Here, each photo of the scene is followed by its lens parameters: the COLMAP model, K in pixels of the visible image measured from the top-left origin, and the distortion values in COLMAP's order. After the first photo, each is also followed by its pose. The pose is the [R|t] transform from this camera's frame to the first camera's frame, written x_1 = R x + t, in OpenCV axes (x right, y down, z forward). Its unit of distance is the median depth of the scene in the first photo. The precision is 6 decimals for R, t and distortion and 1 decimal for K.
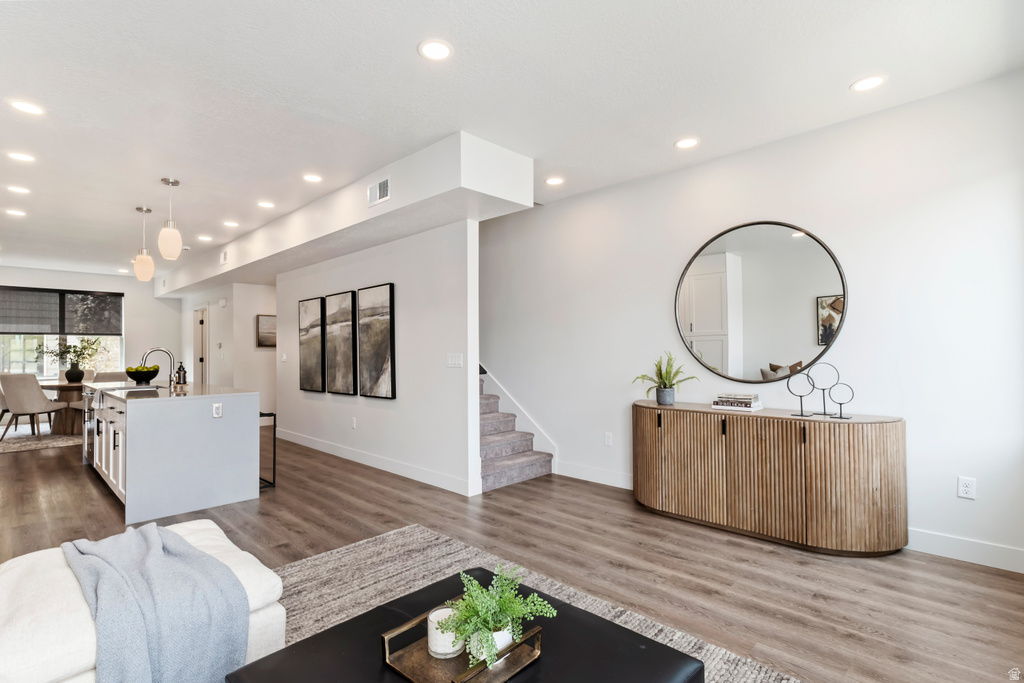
lens RADIAL K [[499.0, 0, 509.8], [0, 499.0, 345.9], [0, 0, 1]] dist [0.003932, 0.000960]
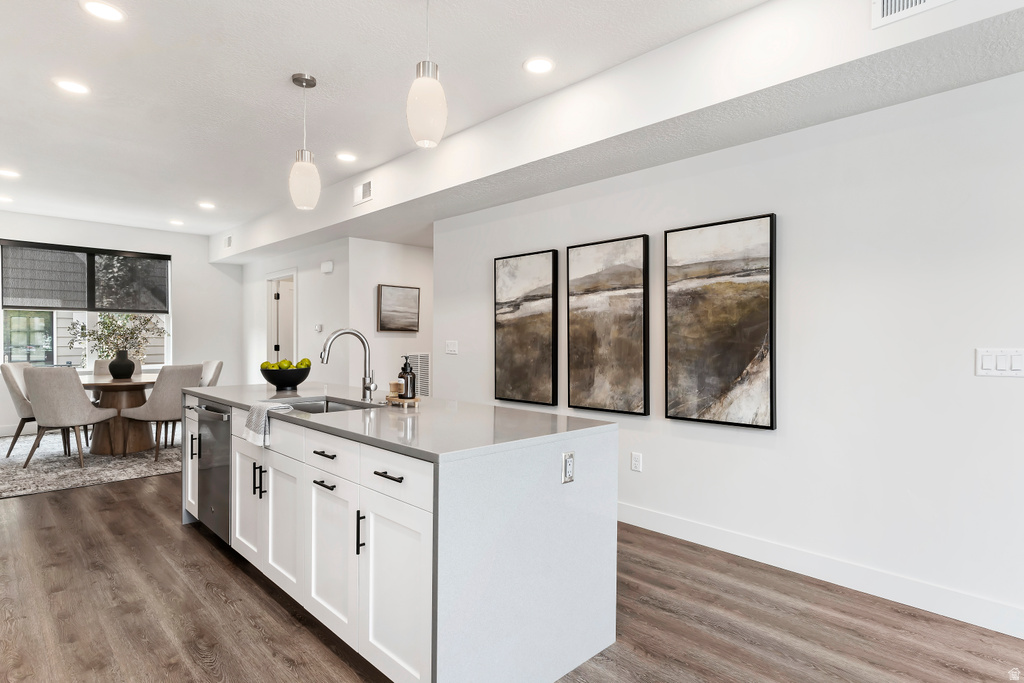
lens RADIAL K [[538.6, 0, 510.0], [0, 538.6, 345.6], [0, 0, 1]] dist [0.005002, 0.001002]
pose [[0.999834, 0.013986, -0.011704, -0.474540], [-0.013752, 0.999708, 0.019847, 0.007531], [0.011978, -0.019683, 0.999735, 0.381940]]
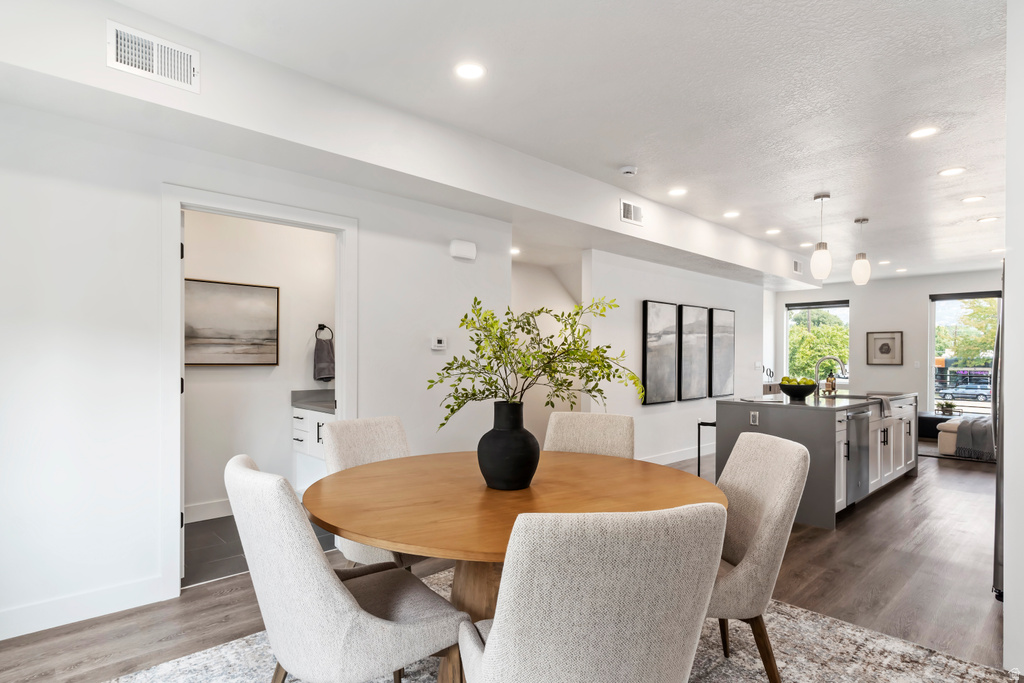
lens RADIAL K [[540.8, 0, 500.9], [0, 540.8, 359.8], [0, 0, 1]] dist [-0.001894, -0.000721]
pose [[0.055451, 0.002795, 0.998457, -1.634034], [-0.014574, 0.999892, -0.001989, 0.020460], [-0.998355, -0.014441, 0.055486, 1.441530]]
